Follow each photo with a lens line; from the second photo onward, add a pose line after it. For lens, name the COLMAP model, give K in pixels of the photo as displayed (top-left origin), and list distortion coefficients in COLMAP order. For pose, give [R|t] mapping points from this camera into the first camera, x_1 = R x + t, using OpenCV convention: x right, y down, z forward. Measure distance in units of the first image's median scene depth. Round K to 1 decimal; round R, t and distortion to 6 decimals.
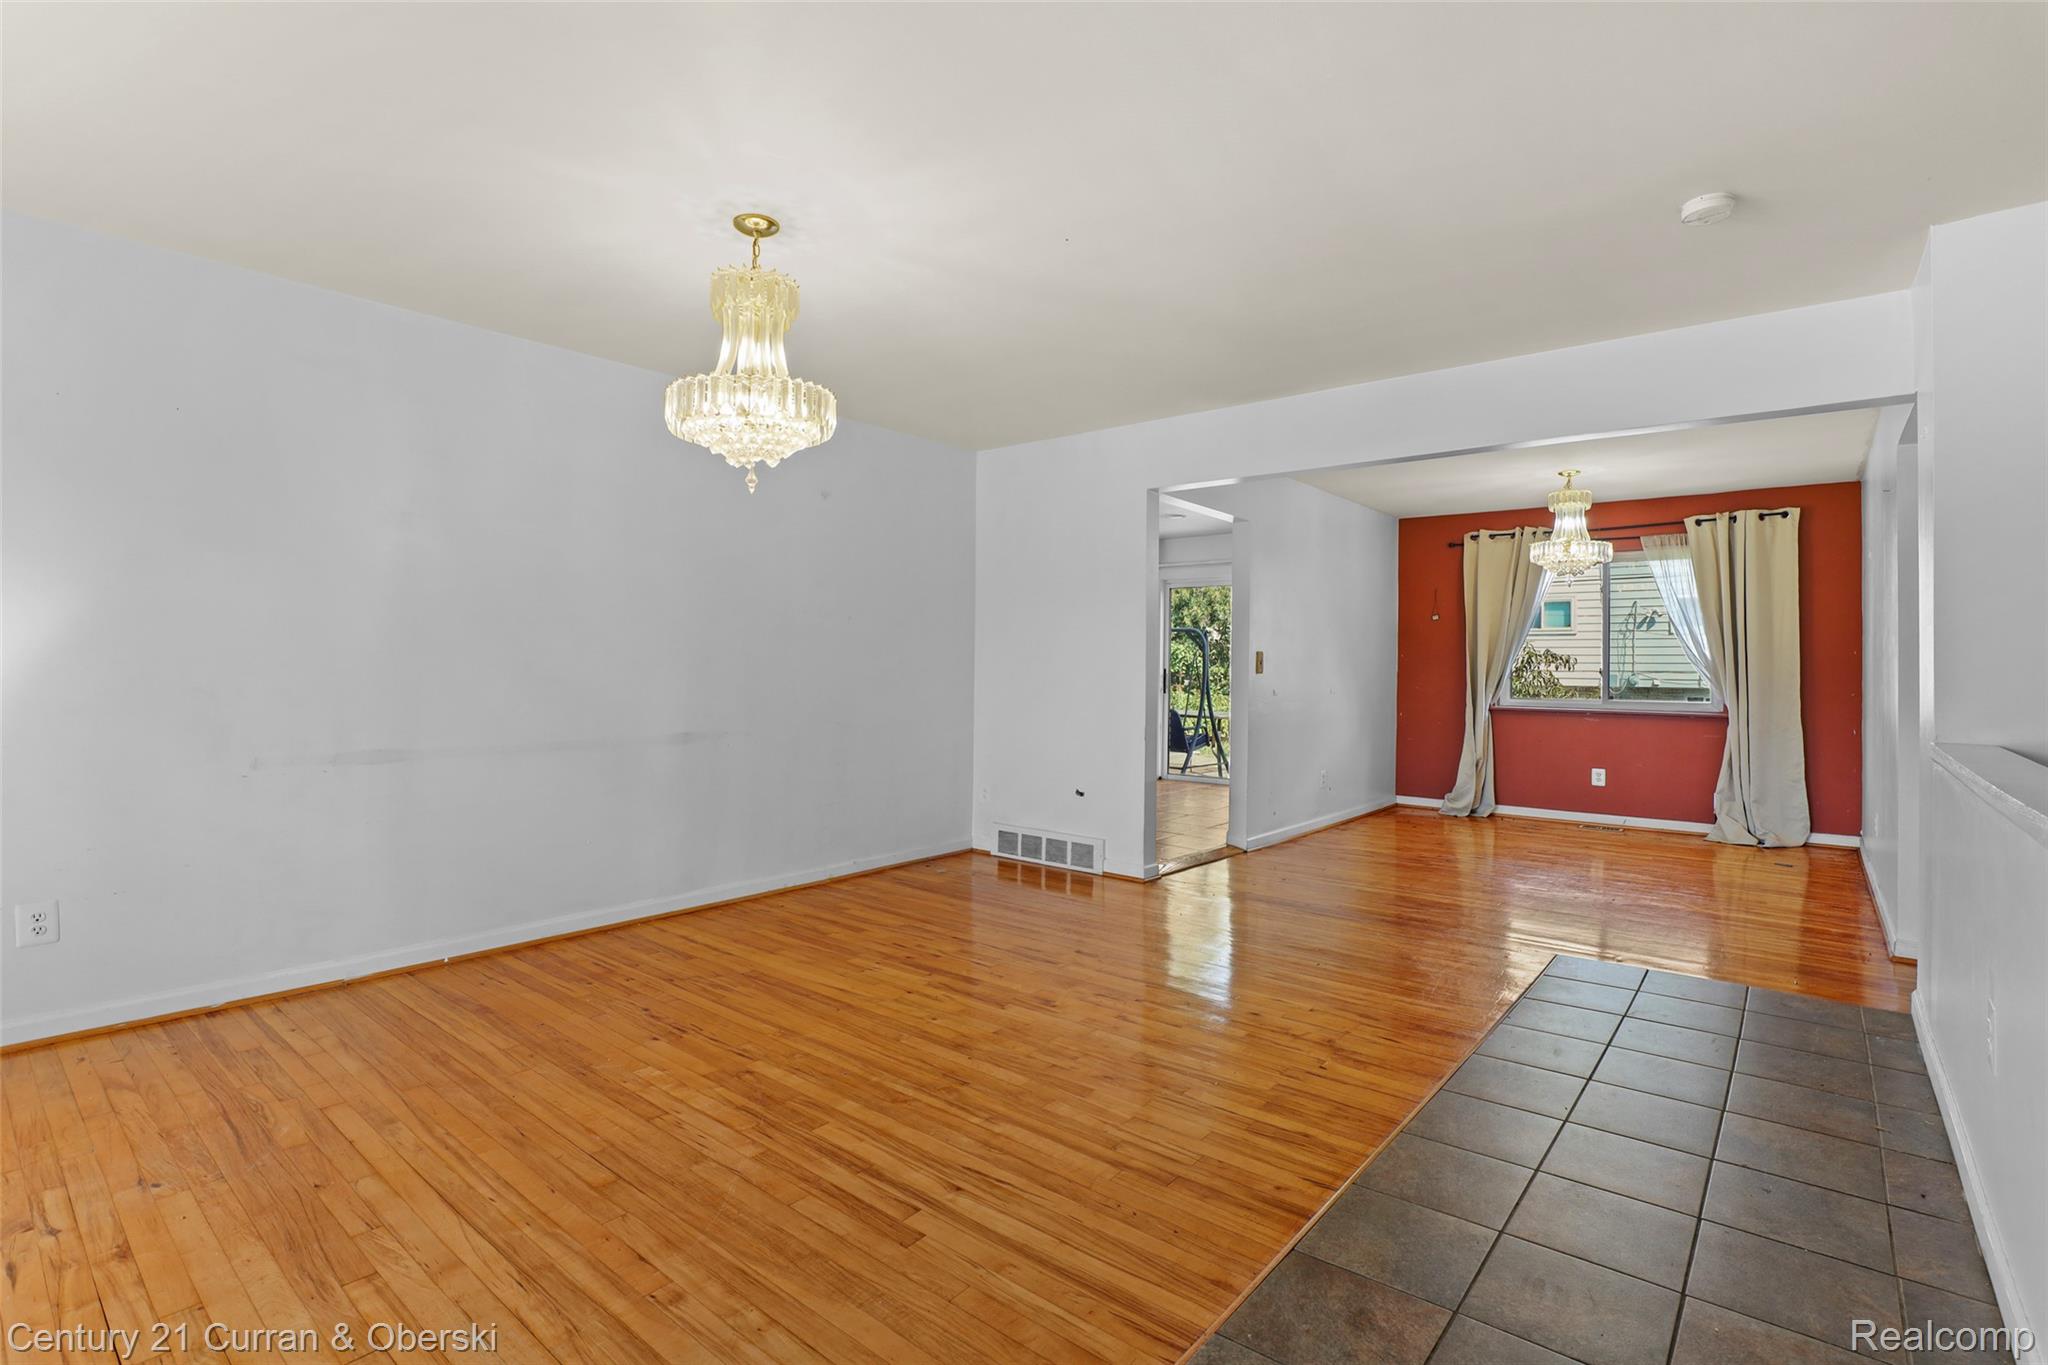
lens RADIAL K [[948.6, 0, 1036.5], [0, 948.6, 653.0], [0, 0, 1]] dist [-0.034710, 0.006909]
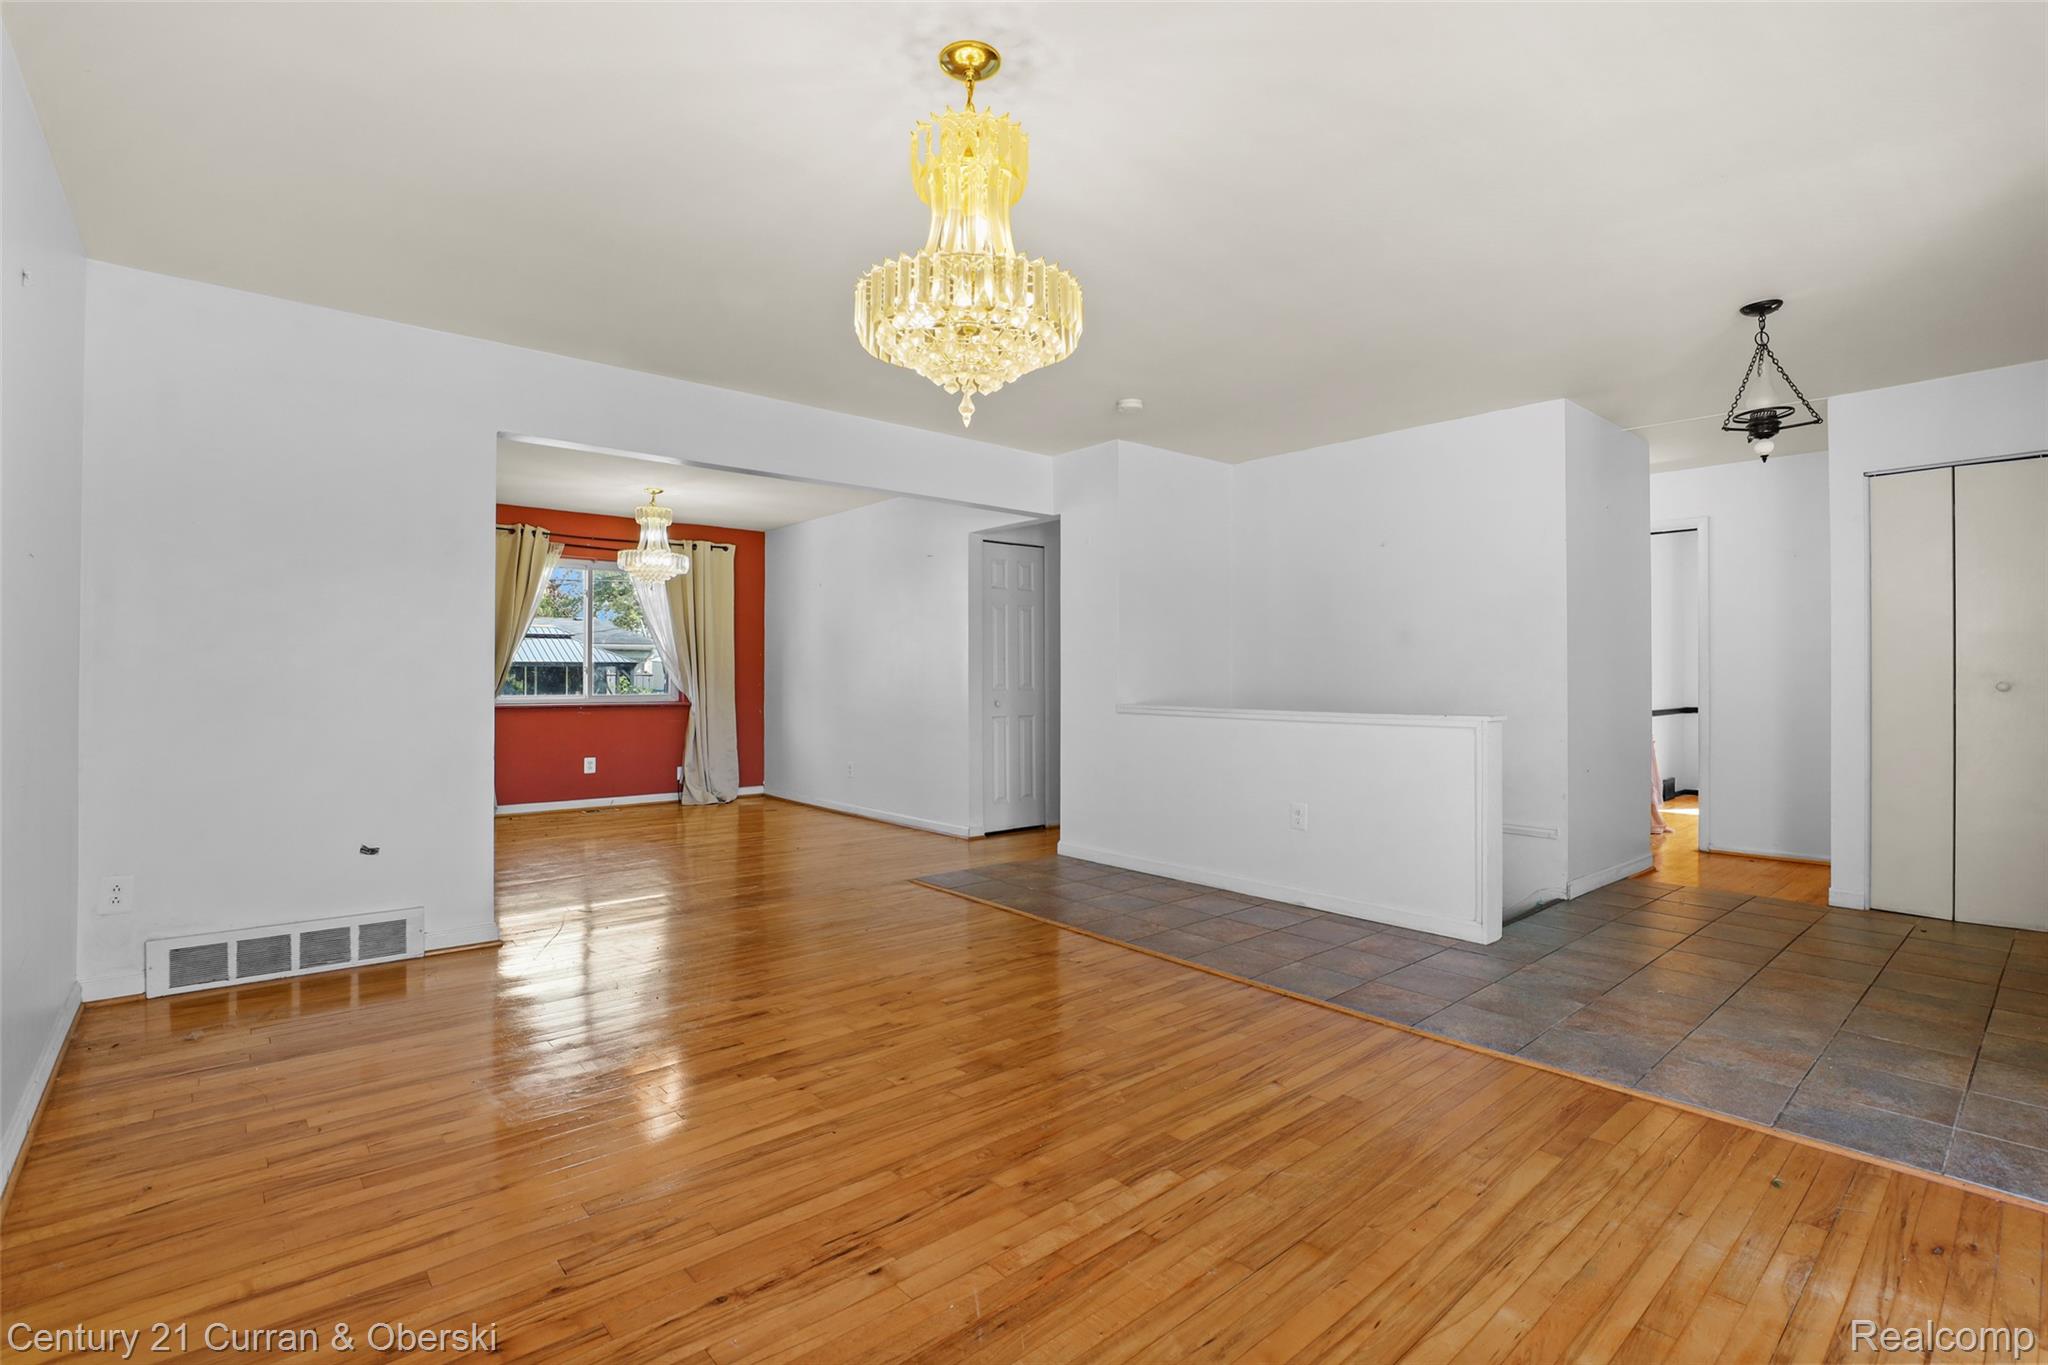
lens RADIAL K [[948.6, 0, 1010.6], [0, 948.6, 671.0], [0, 0, 1]] dist [-0.034710, 0.006909]
pose [[0.180829, -0.005964, 0.983496, -0.497876], [-0.016539, 0.999822, 0.009104, 0.005914], [-0.983375, -0.017913, 0.180698, 0.407984]]
